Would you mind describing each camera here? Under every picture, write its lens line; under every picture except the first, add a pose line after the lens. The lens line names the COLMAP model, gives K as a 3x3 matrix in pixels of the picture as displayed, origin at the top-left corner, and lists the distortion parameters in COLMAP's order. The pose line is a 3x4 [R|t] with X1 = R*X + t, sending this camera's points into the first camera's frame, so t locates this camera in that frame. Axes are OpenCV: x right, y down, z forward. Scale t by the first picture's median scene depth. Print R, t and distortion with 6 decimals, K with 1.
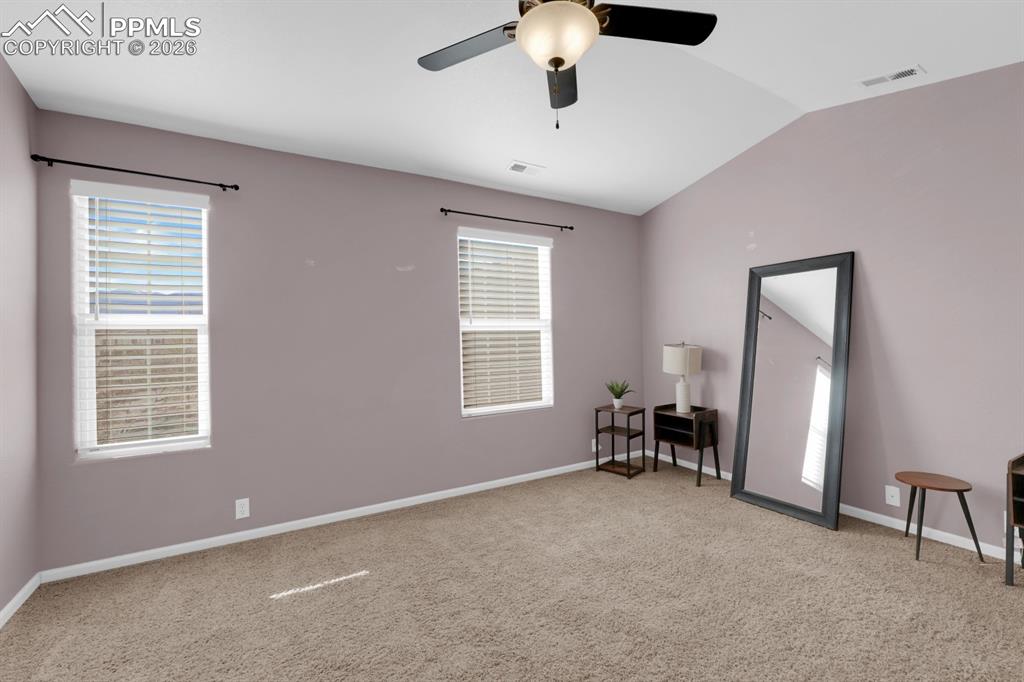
lens RADIAL K [[437.3, 0, 512.0], [0, 437.3, 341.0], [0, 0, 1]] dist [-0.000071, -0.000218]
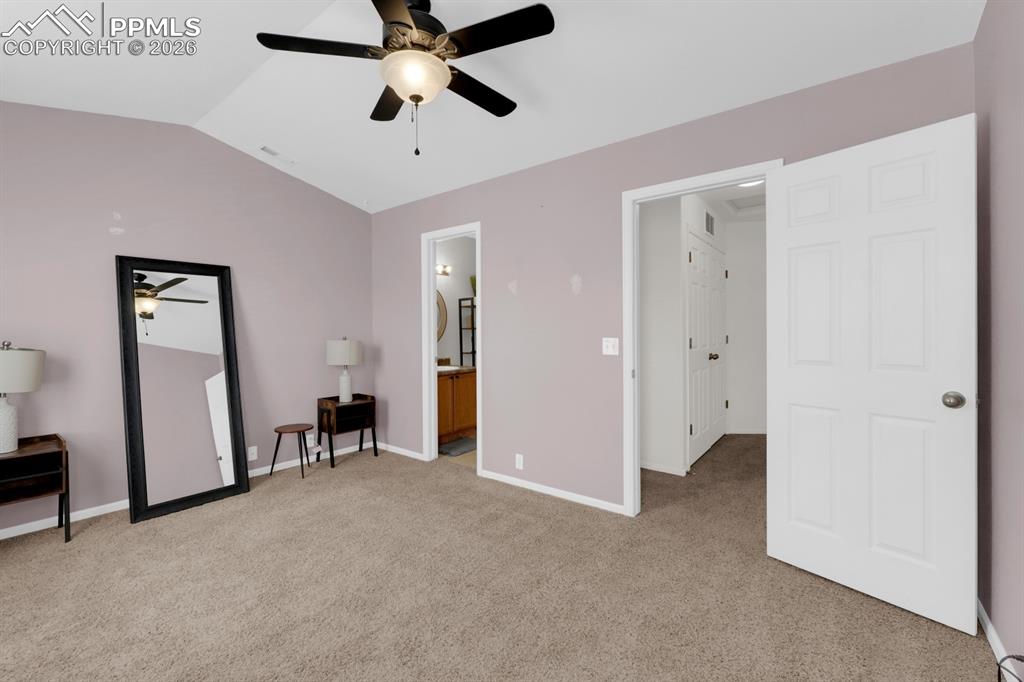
lens RADIAL K [[437.3, 0, 512.0], [0, 437.3, 341.0], [0, 0, 1]] dist [-0.000071, -0.000218]
pose [[-0.374655, -0.017116, 0.927006, -0.700835], [-0.006404, 0.999854, 0.015873, -0.022186], [-0.927142, 0.000011, -0.374709, 0.775813]]
